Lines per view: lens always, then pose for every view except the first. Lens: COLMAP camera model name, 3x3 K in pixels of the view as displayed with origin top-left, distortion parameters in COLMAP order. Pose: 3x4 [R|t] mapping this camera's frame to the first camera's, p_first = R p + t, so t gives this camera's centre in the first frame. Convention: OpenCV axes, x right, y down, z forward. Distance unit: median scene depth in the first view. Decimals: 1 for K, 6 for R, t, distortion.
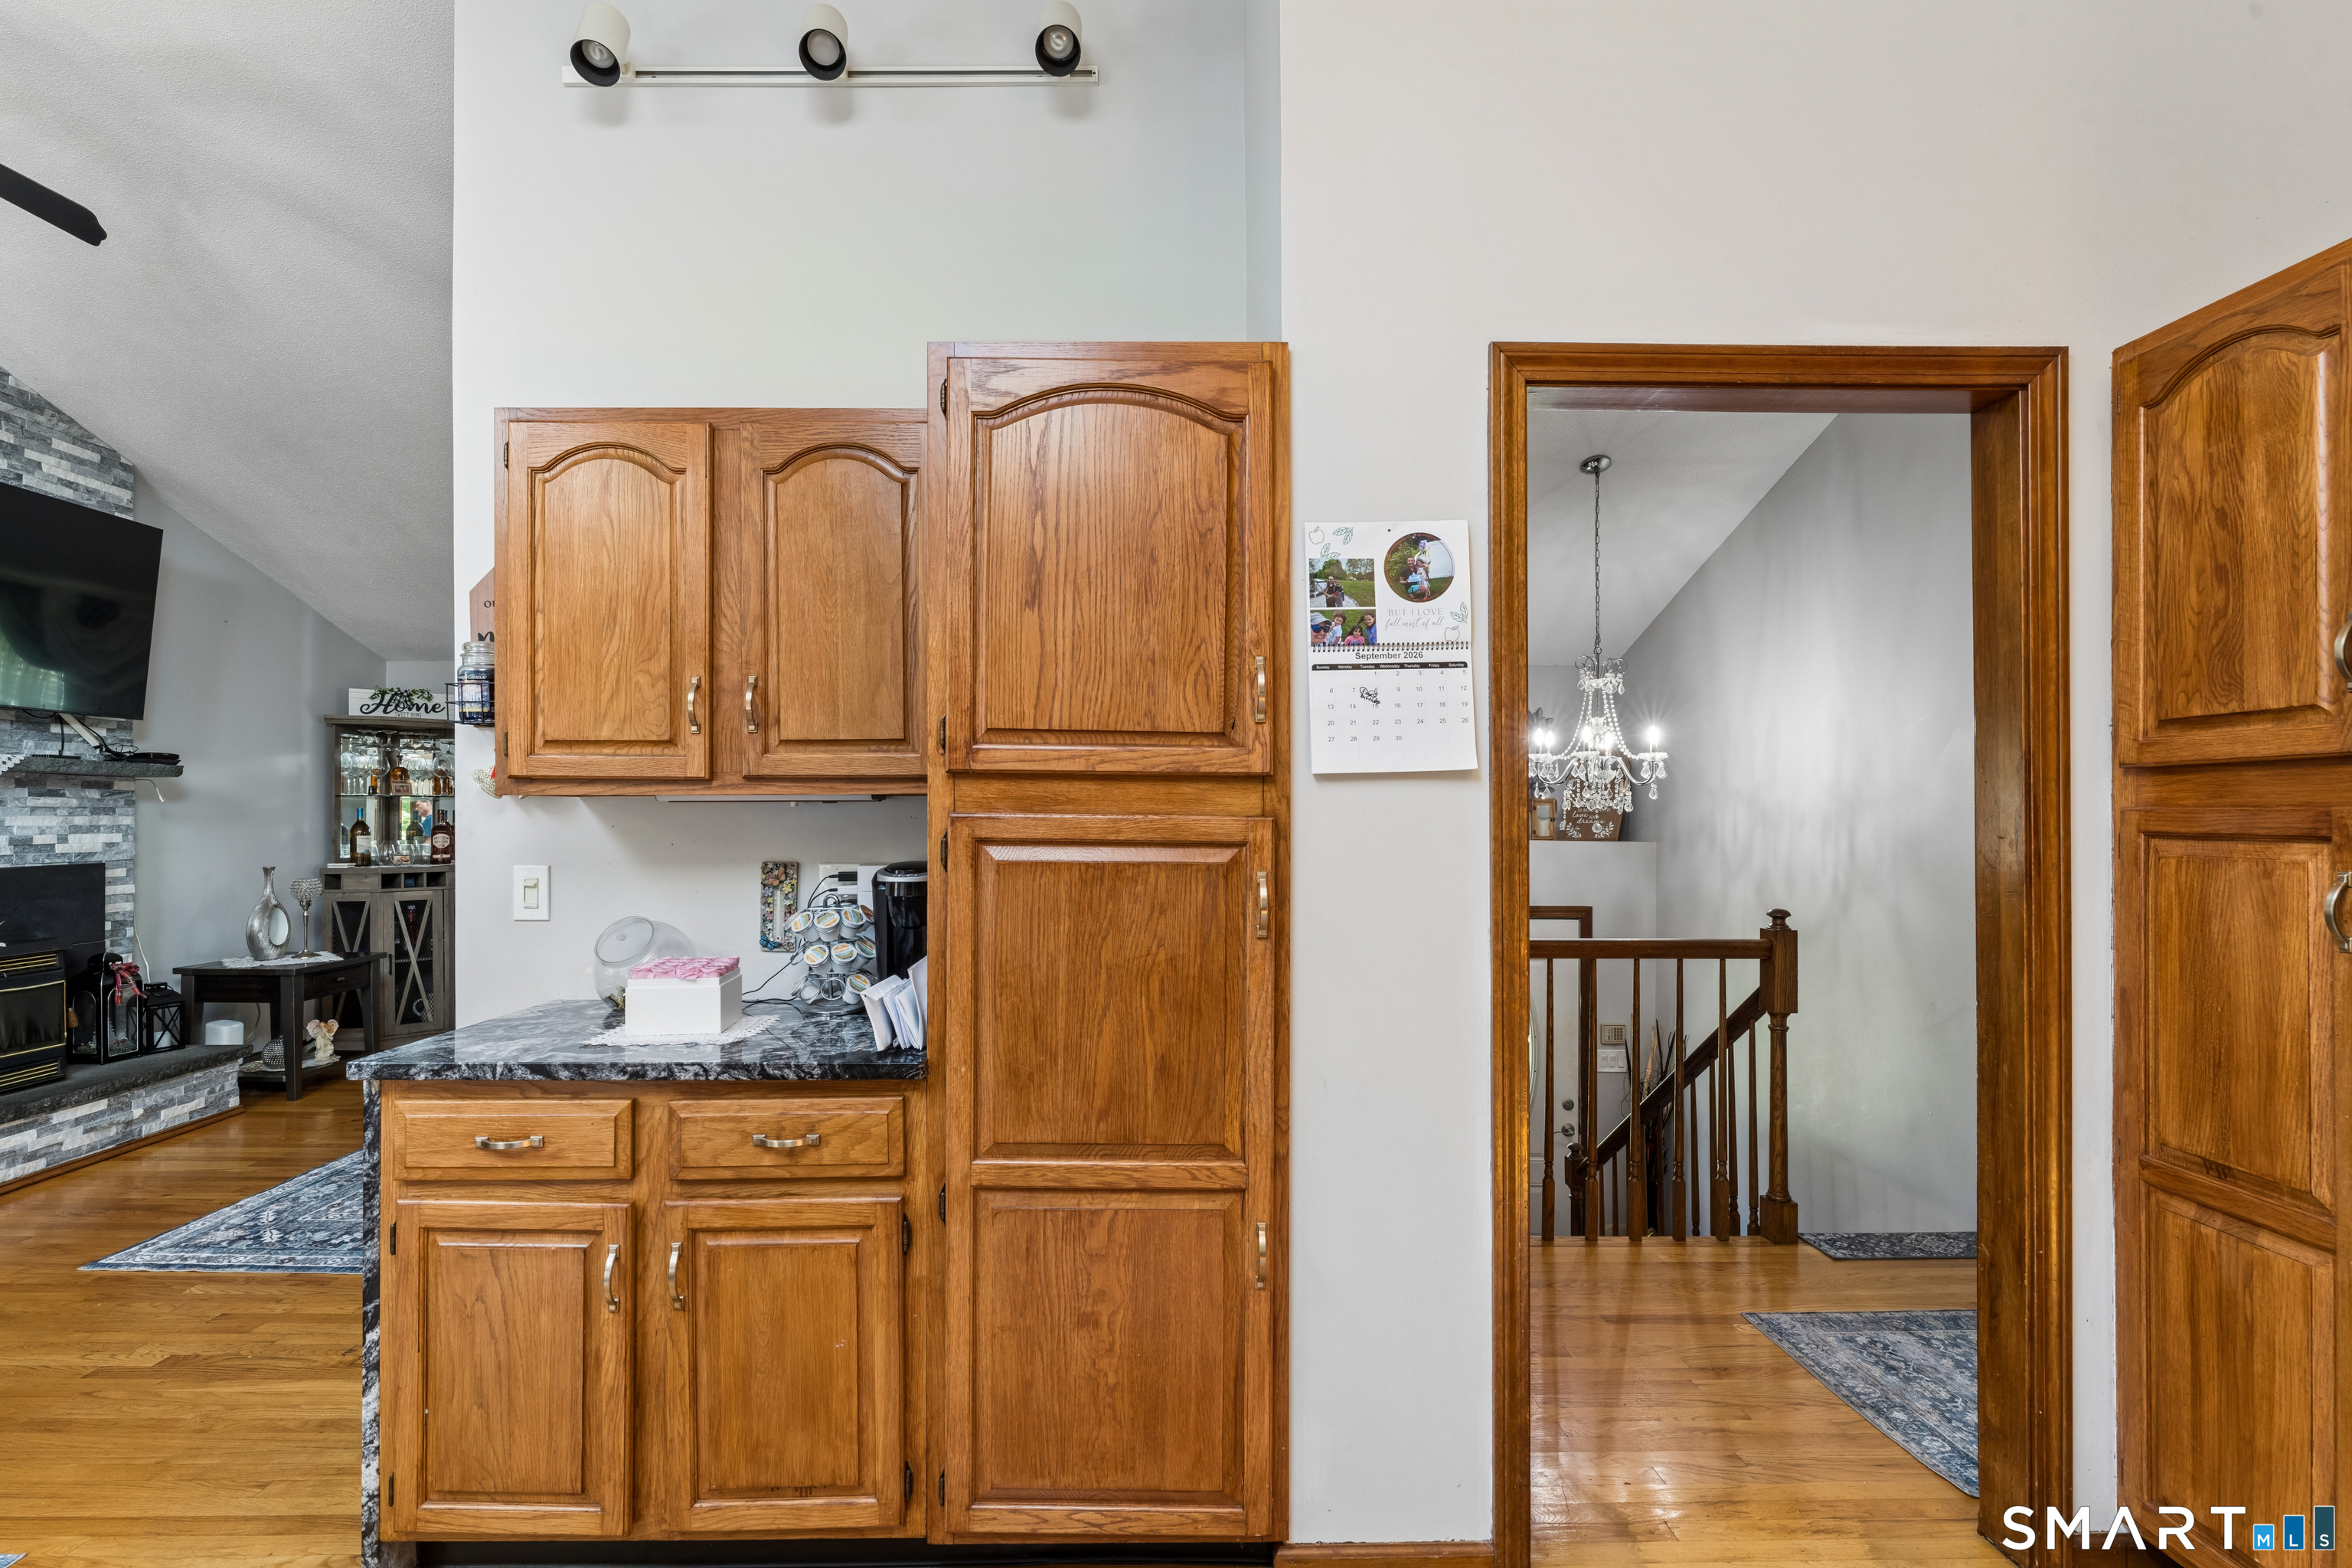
lens RADIAL K [[1102.4, 0, 1152.6], [0, 1102.4, 810.4], [0, 0, 1]] dist [-0.001337, -0.001520]
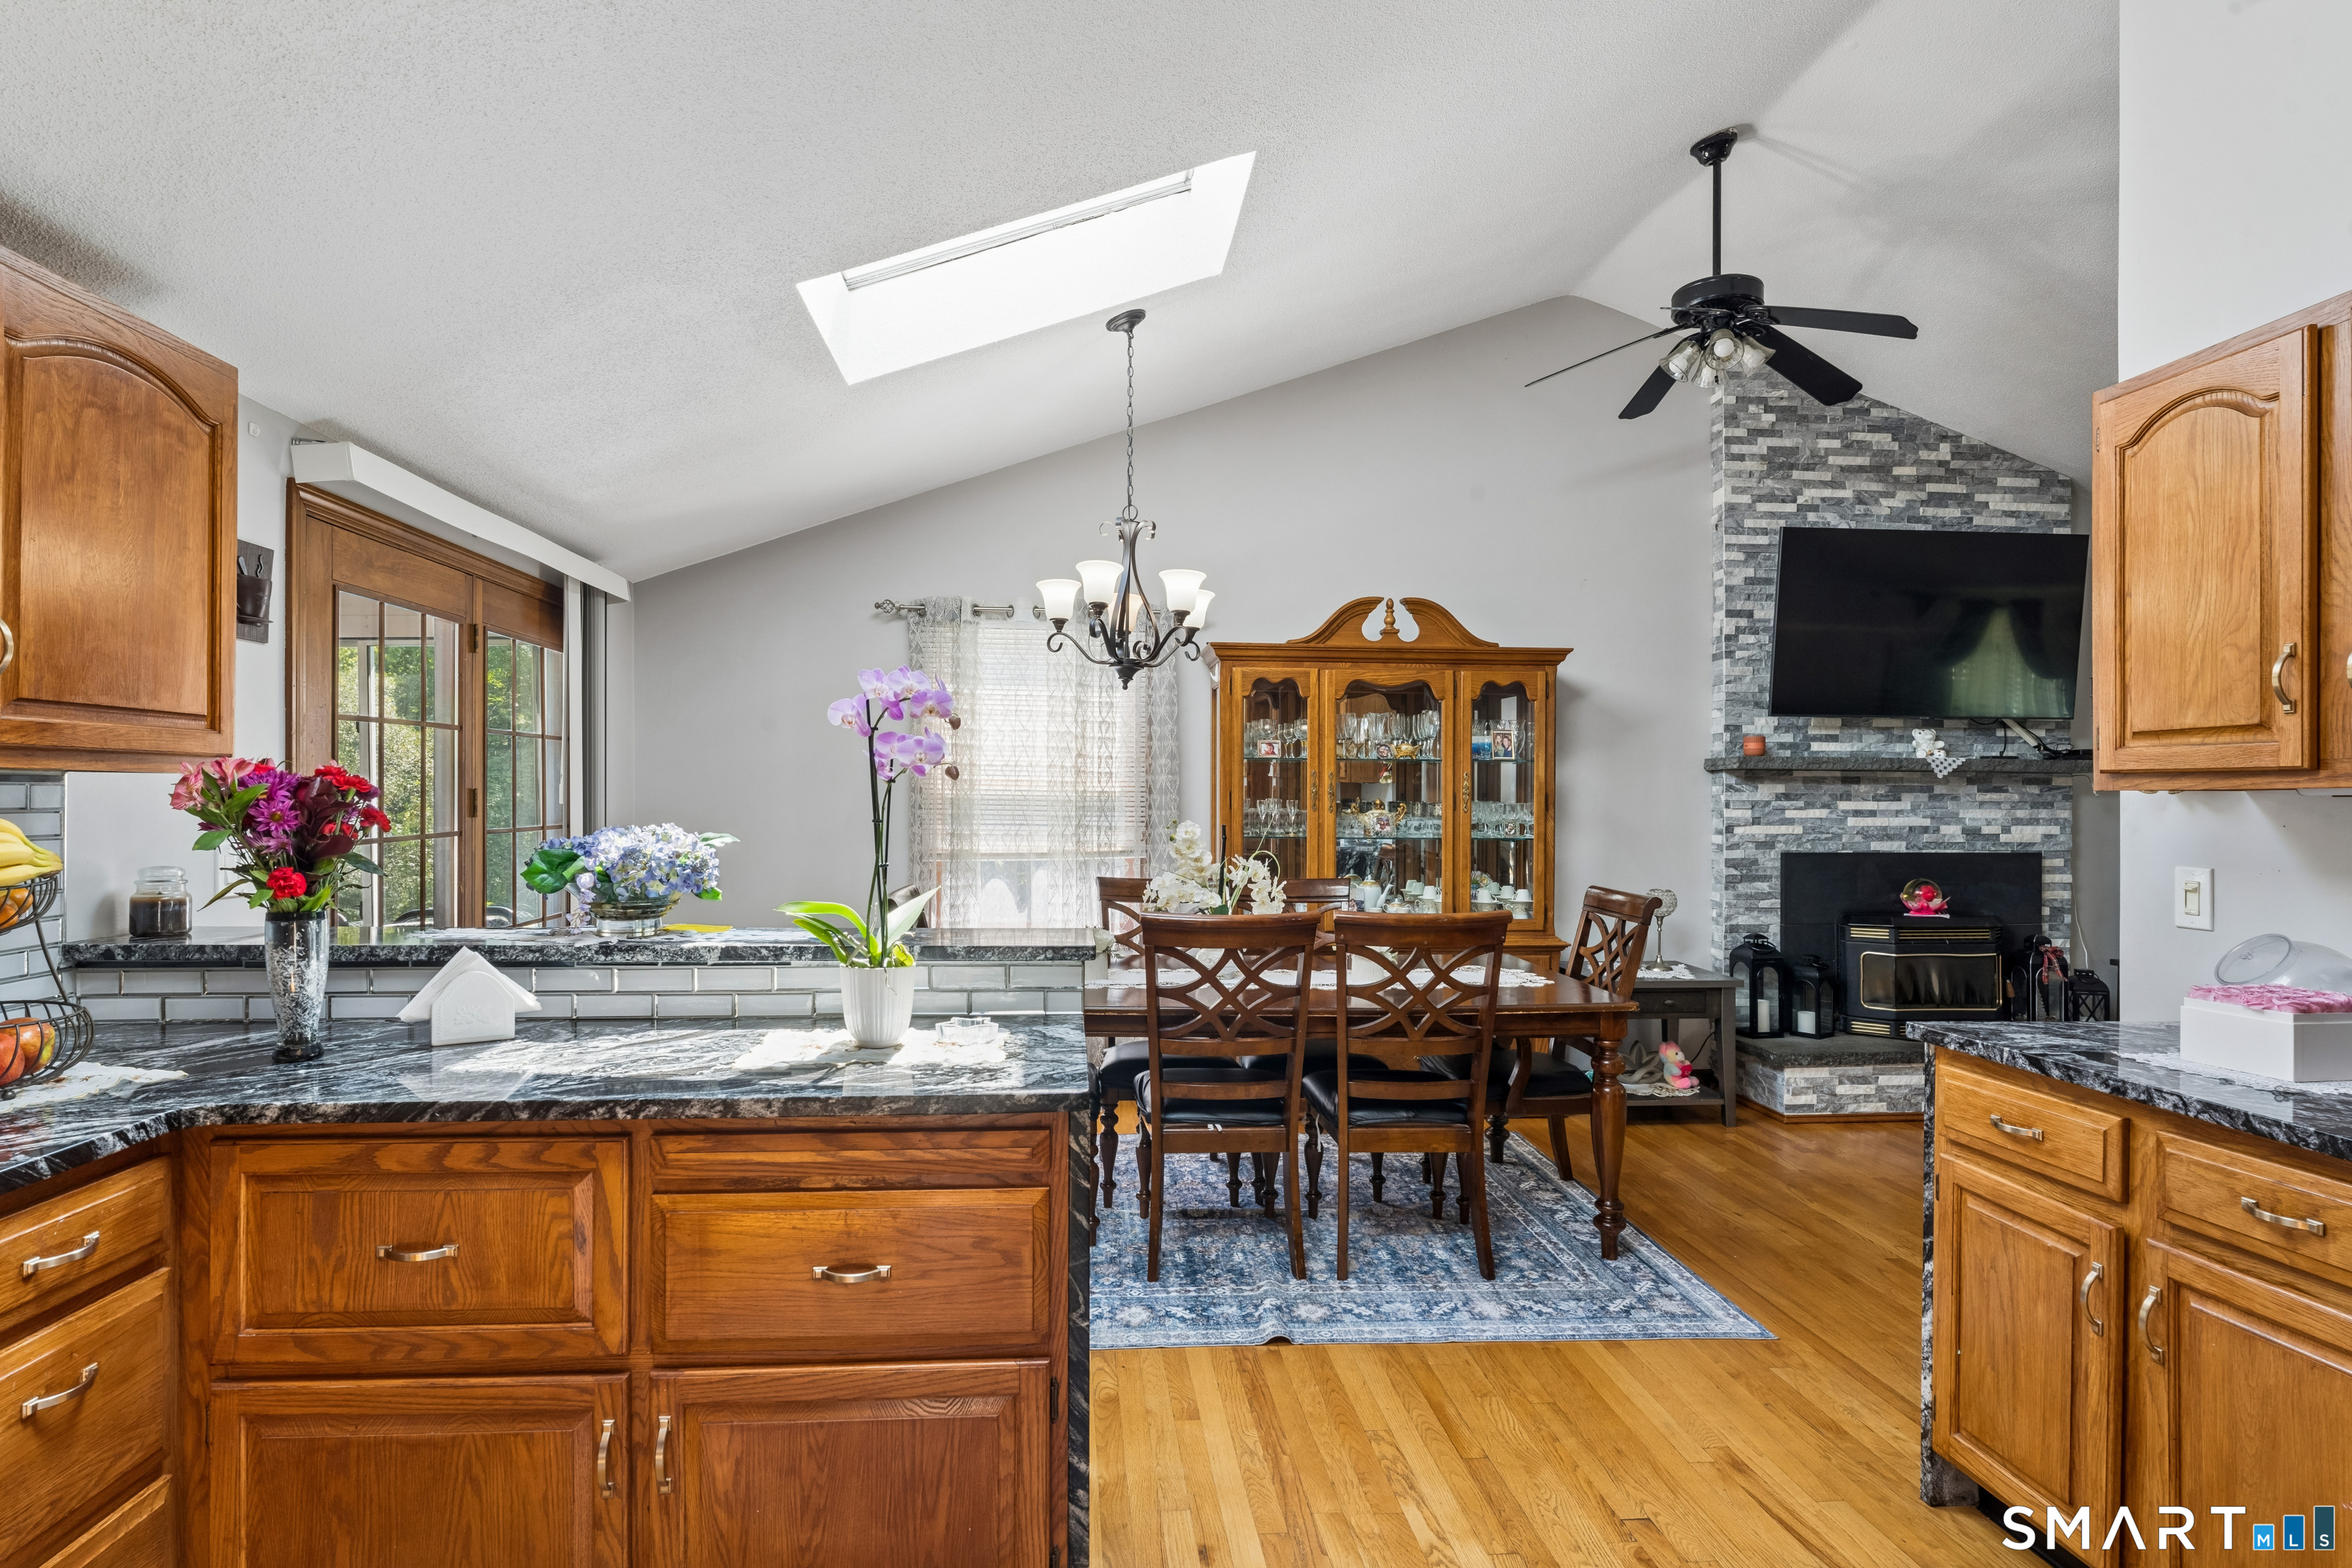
lens RADIAL K [[1226.0, 0, 1157.2], [0, 1226.0, 801.8], [0, 0, 1]] dist [-0.002469, -0.001355]
pose [[0.064009, -0.000219, -0.997949, 0.490971], [-0.001378, 0.999999, -0.000308, -0.002864], [0.997948, 0.001395, 0.064008, 0.116297]]
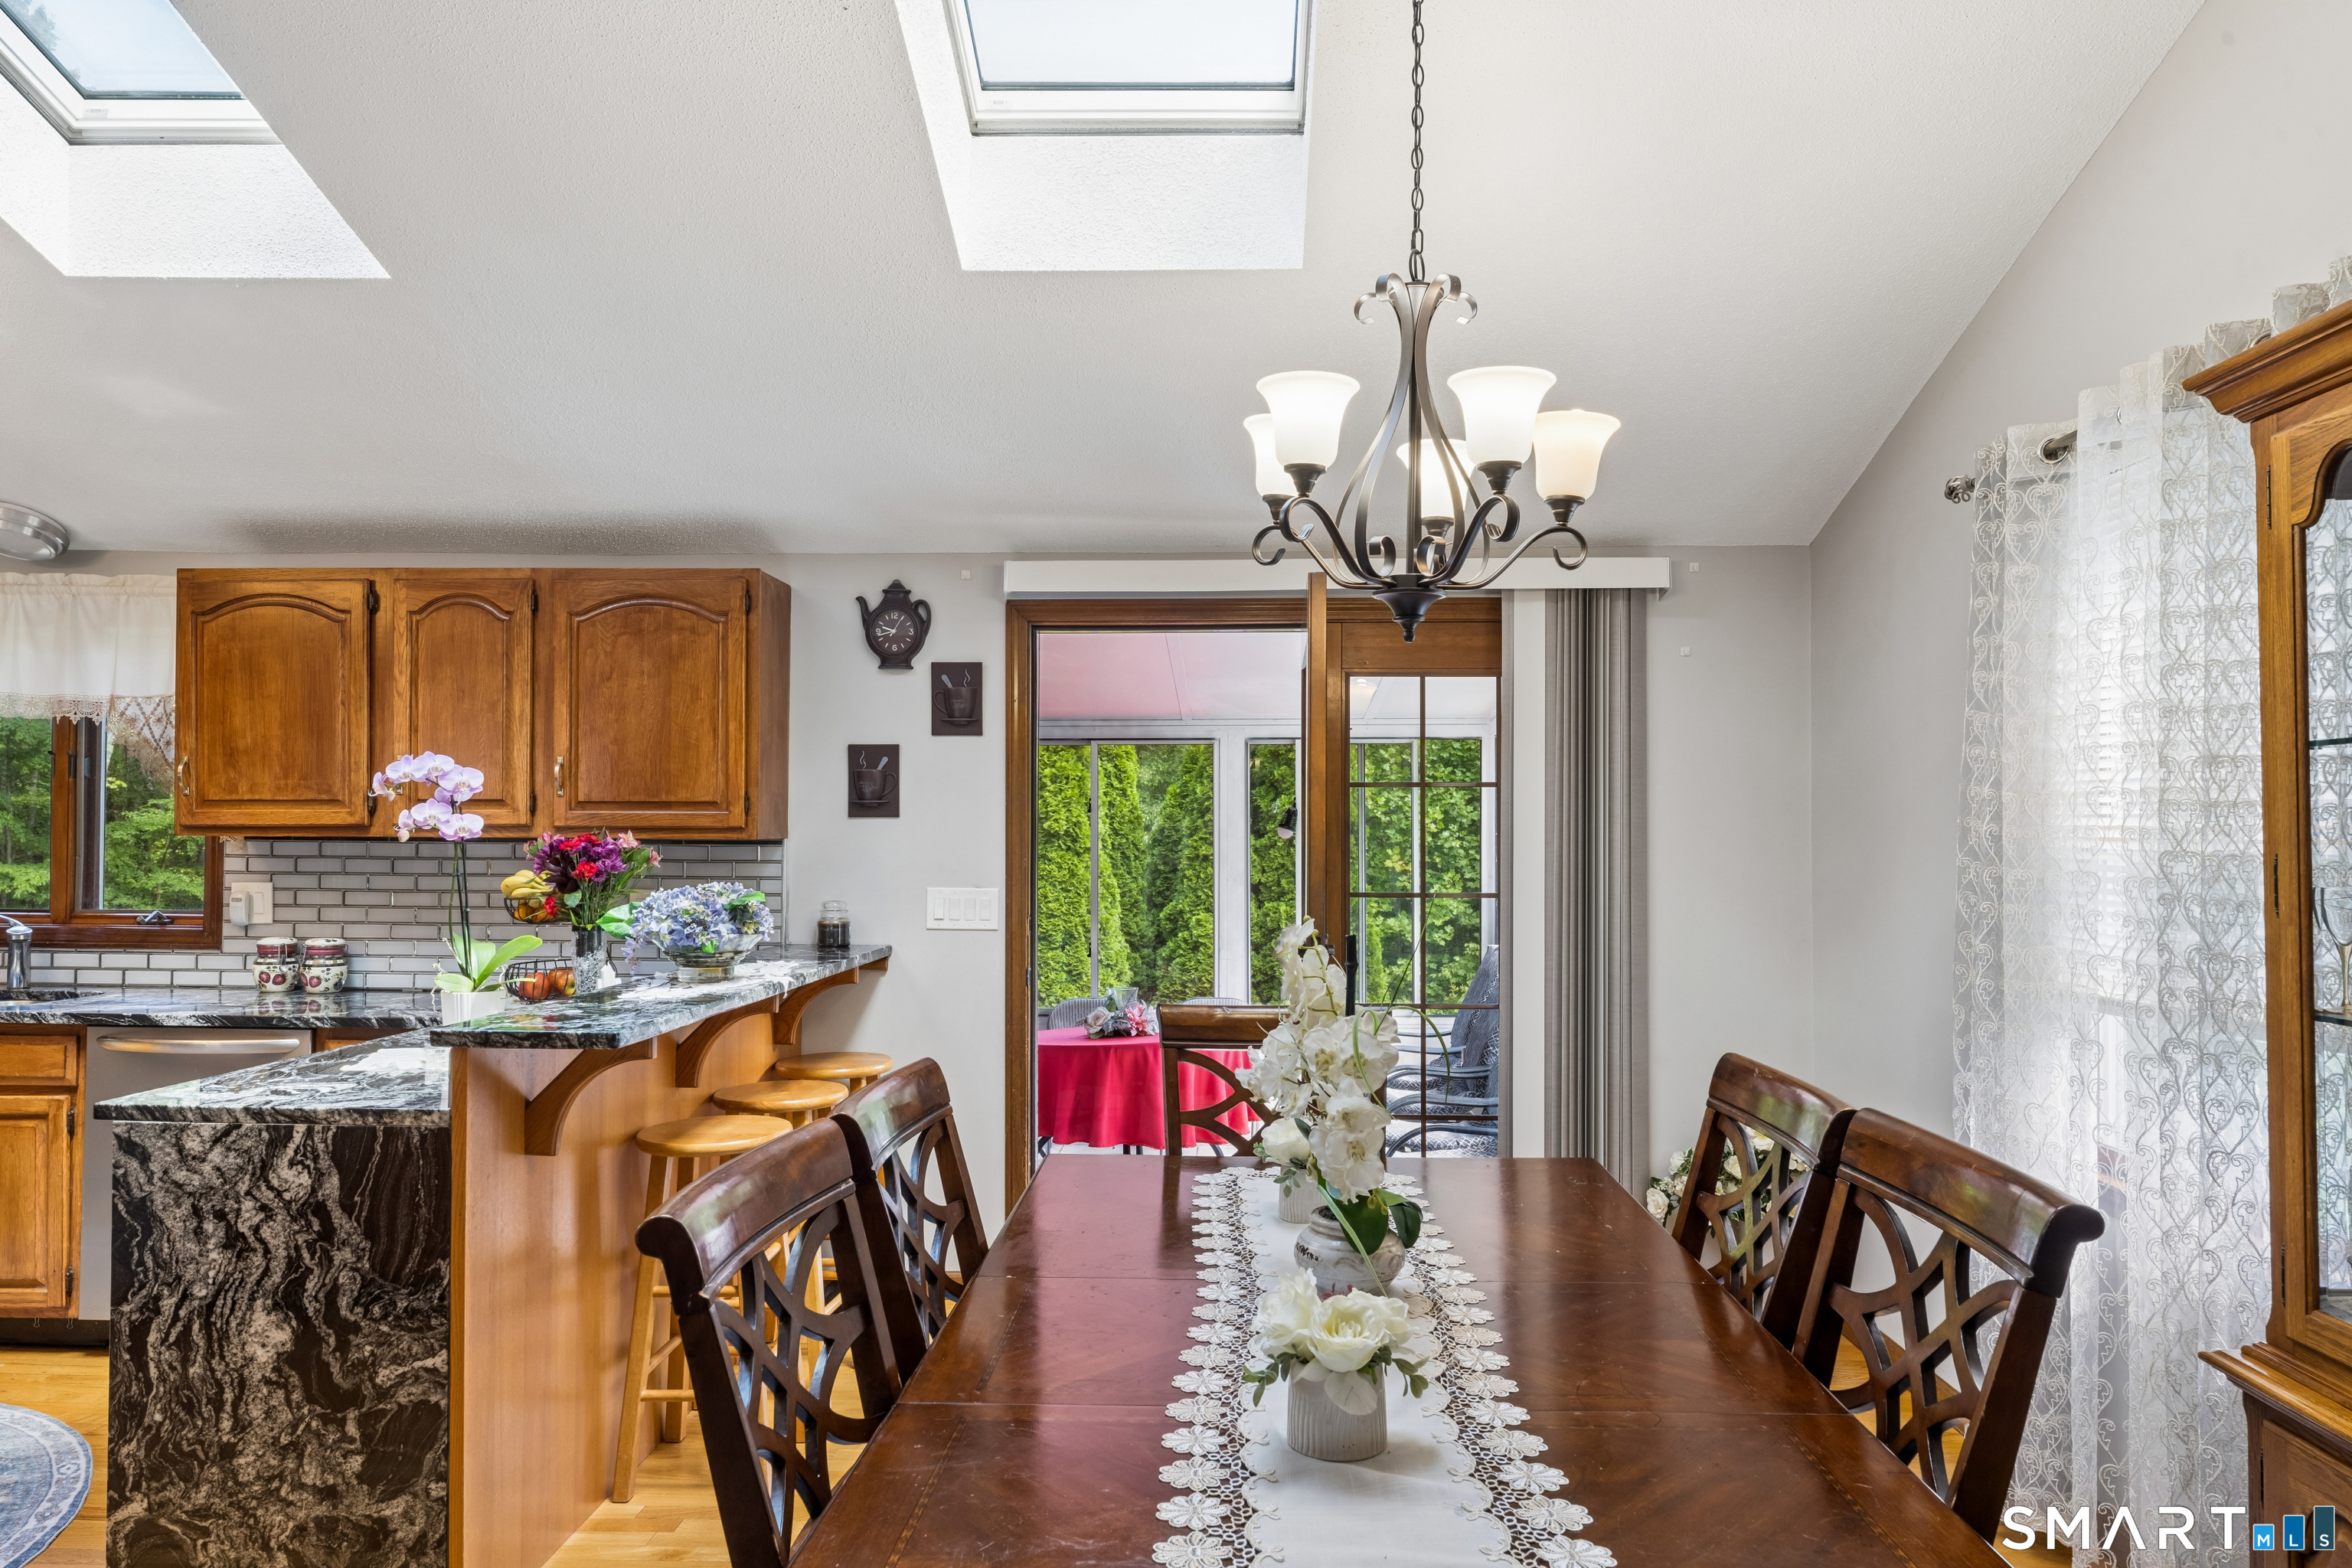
lens RADIAL K [[1467.5, 0, 1177.1], [0, 1467.5, 821.9], [0, 0, 1]] dist [0.001712, 0.001378]
pose [[-0.998608, -0.008623, 0.052028, -1.489770], [-0.009309, 0.999873, -0.012946, -0.031608], [-0.051909, -0.013413, -0.998562, 1.410000]]
